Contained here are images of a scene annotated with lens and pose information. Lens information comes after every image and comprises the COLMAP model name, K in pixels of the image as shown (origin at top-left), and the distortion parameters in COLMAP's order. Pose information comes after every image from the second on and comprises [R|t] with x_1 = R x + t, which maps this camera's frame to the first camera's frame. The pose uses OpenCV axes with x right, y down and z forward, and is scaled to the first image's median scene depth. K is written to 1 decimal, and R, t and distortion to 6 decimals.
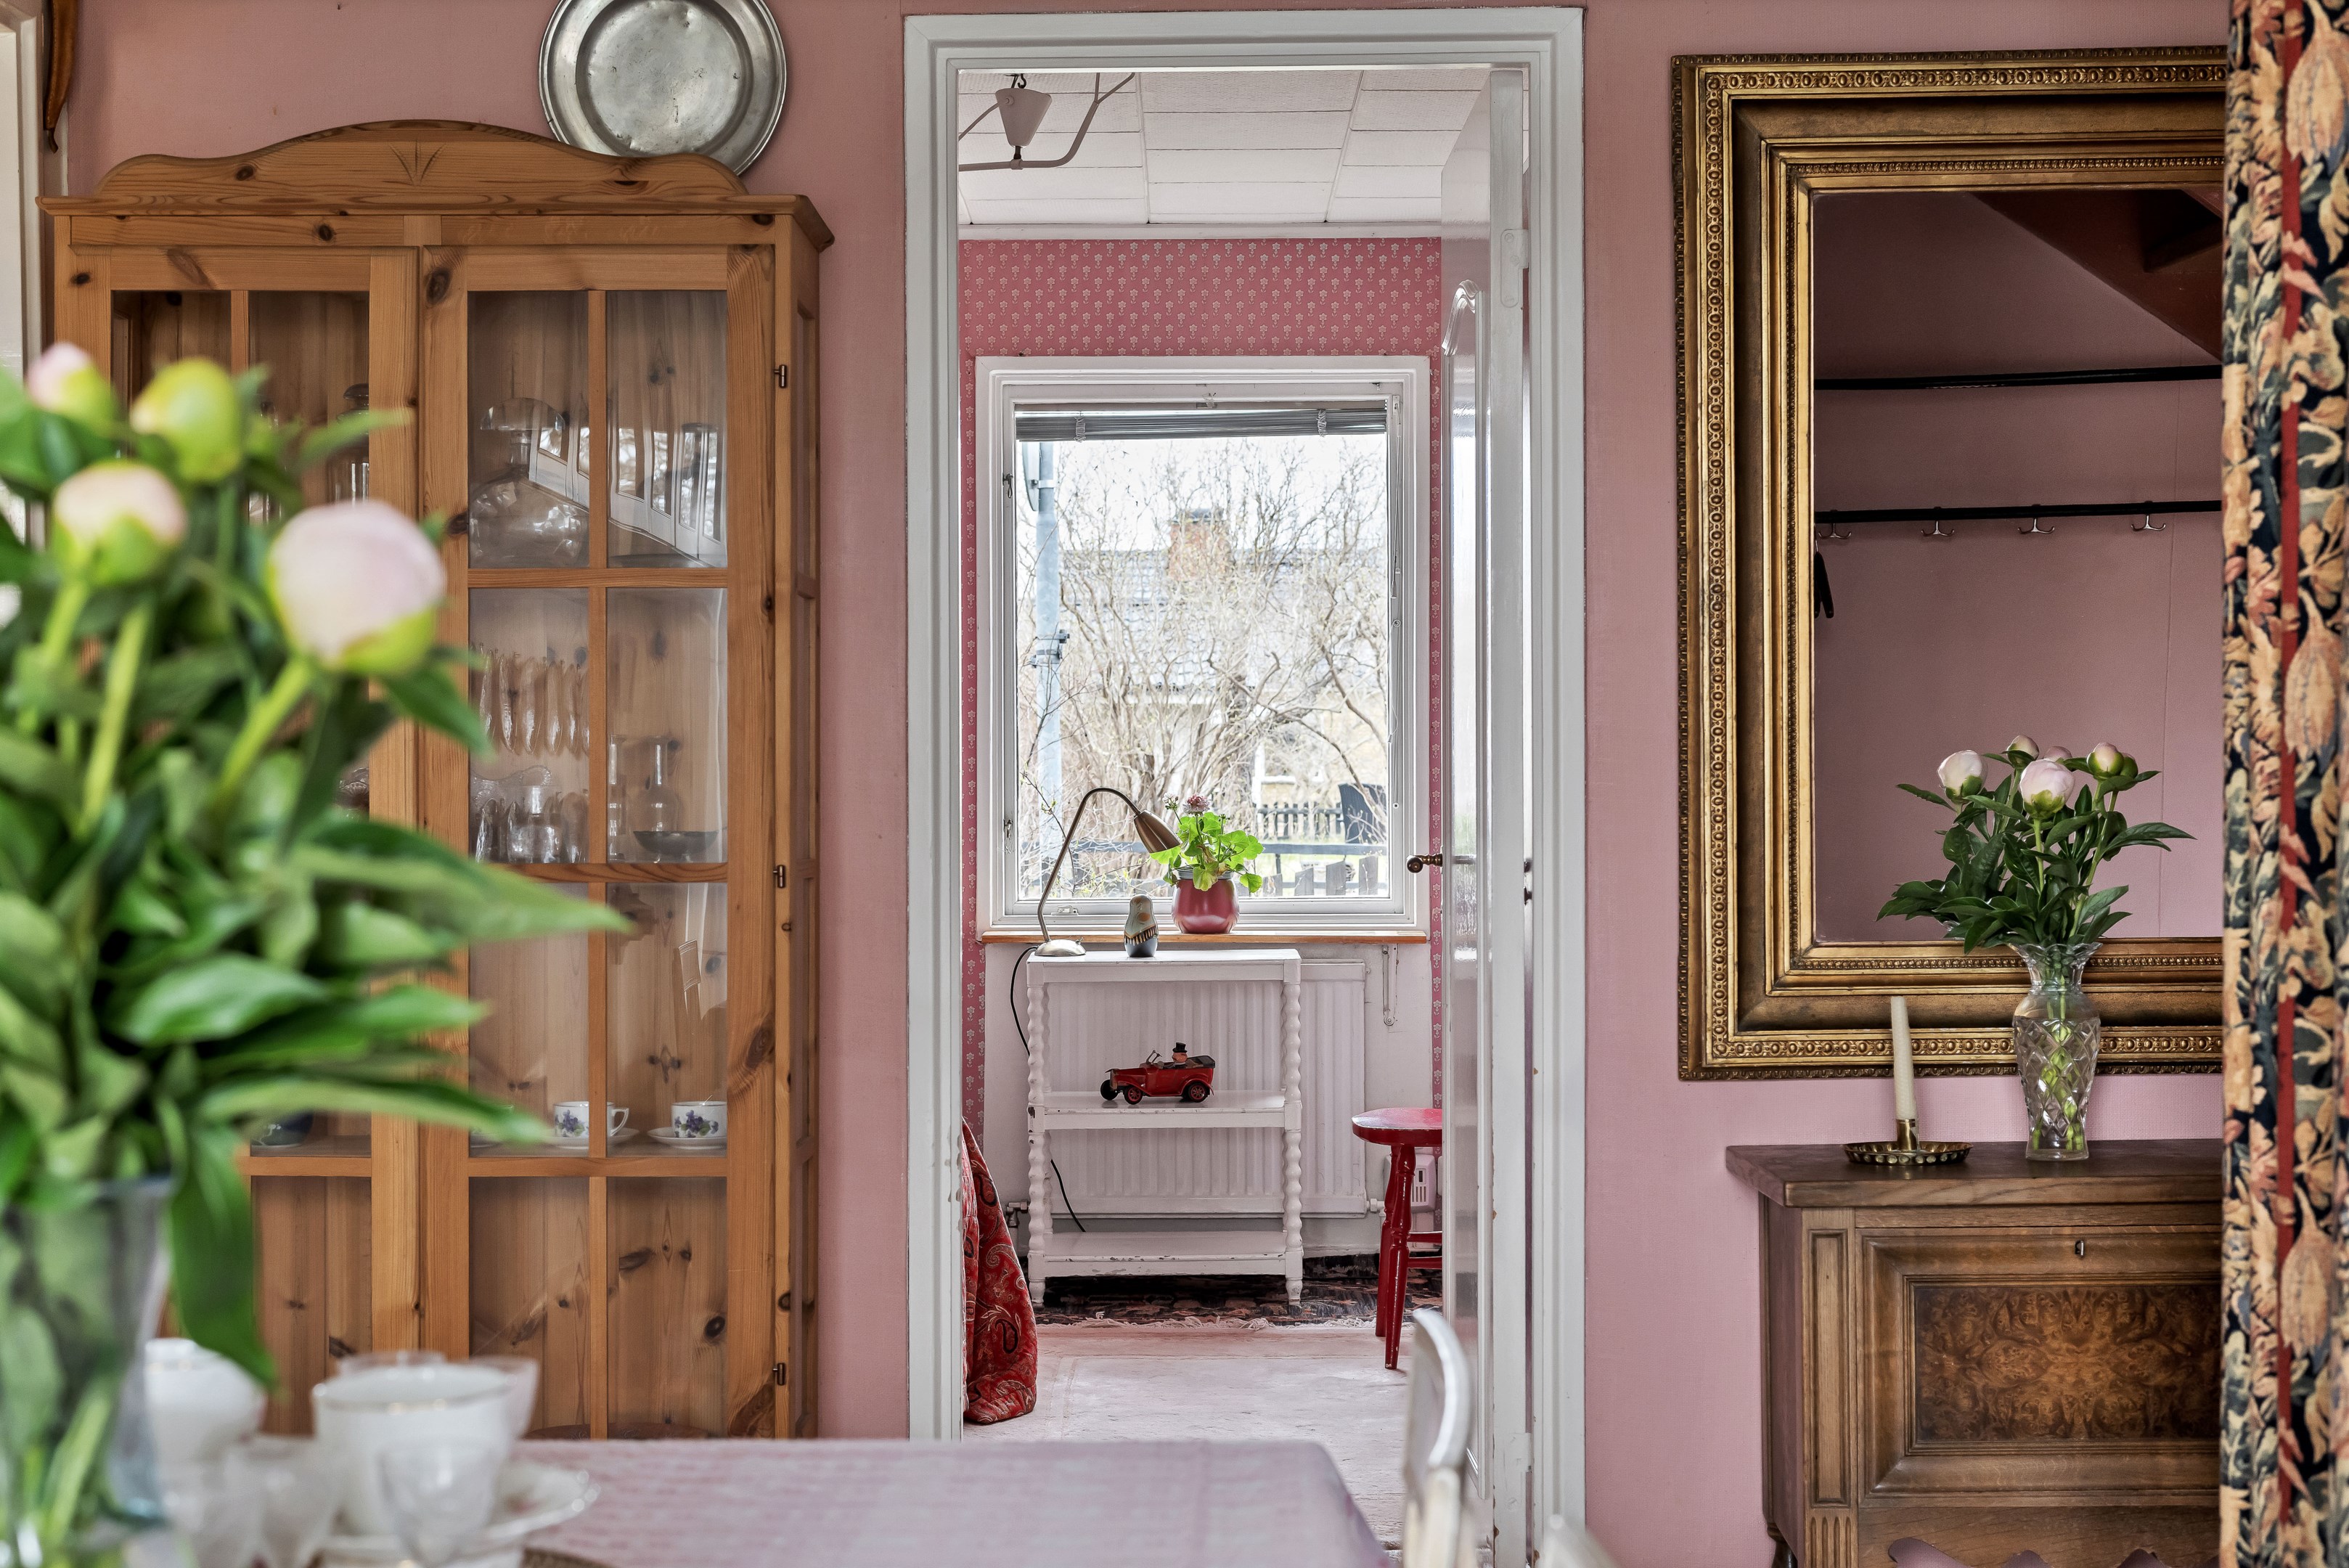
lens RADIAL K [[3388.4, 0, 1174.1], [0, 3388.4, 780.3], [0, 0, 1]] dist [0.000747, 0.000000]
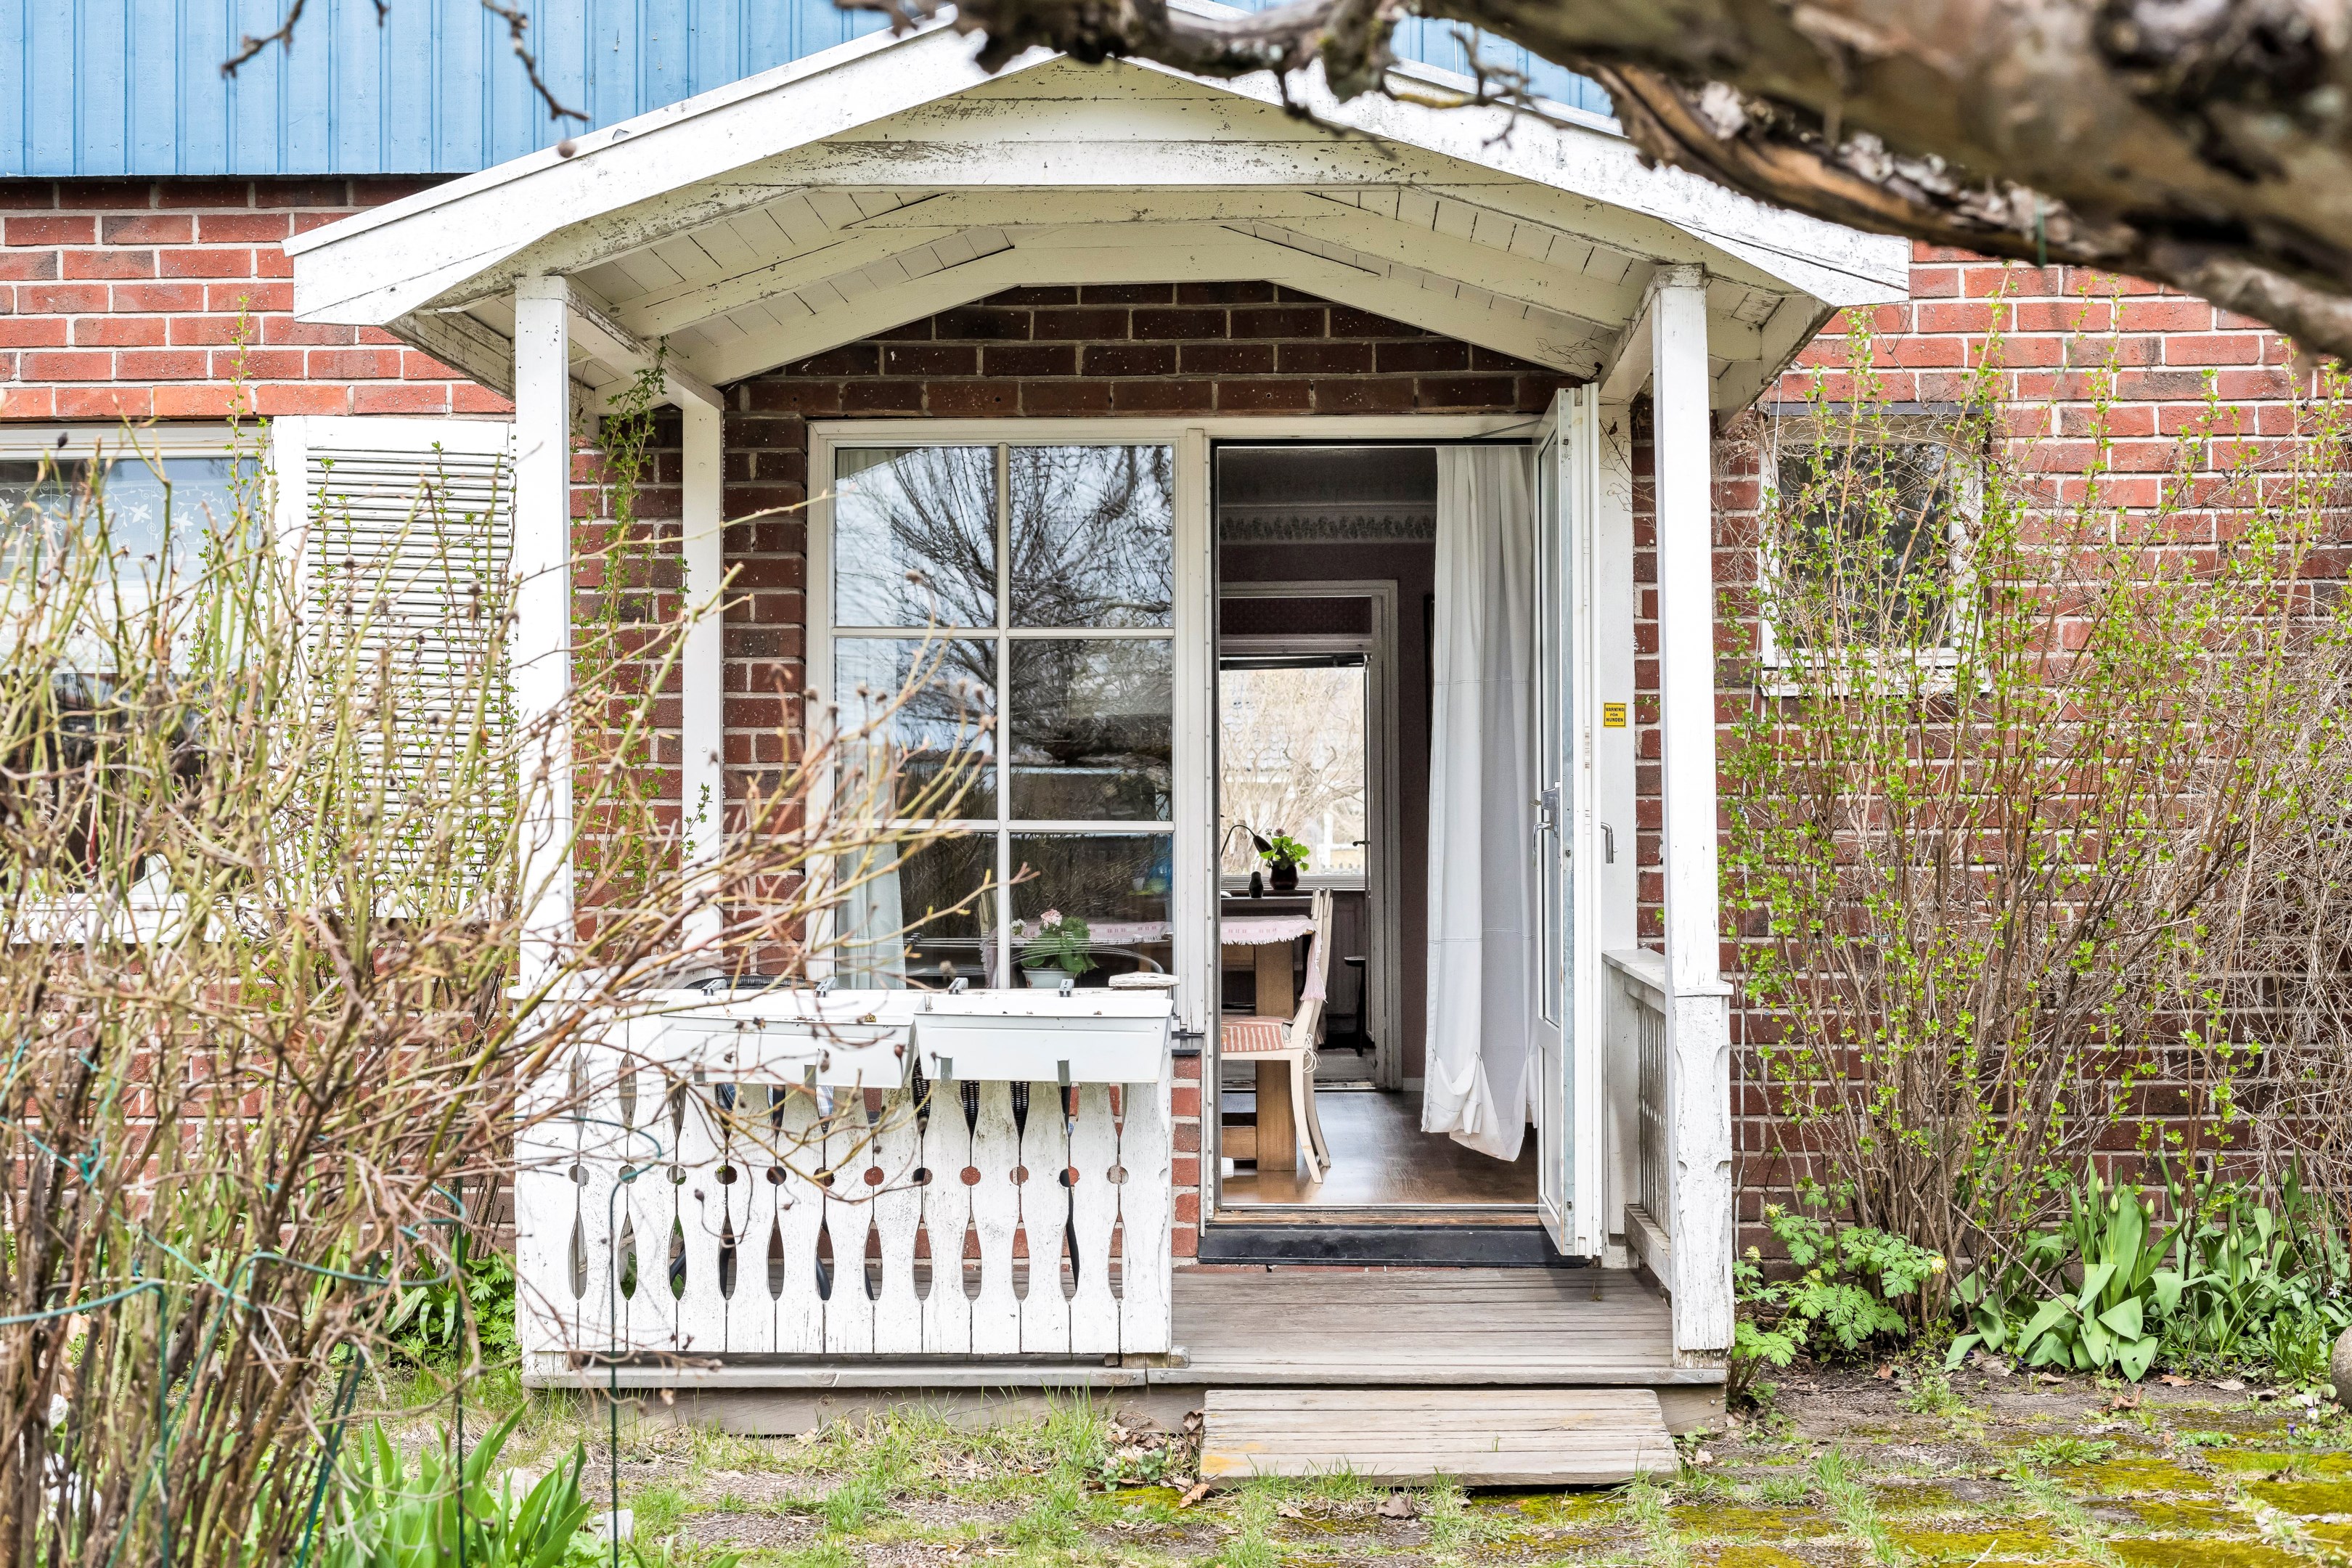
lens RADIAL K [[3392.7, 0, 1176.3], [0, 3392.7, 786.5], [0, 0, 1]] dist [0.000747, 0.000000]
pose [[0.999752, 0.002579, -0.022124, -0.012902], [-0.003020, 0.999796, -0.019946, 0.021882], [0.022068, 0.020008, 0.999556, -1.268002]]
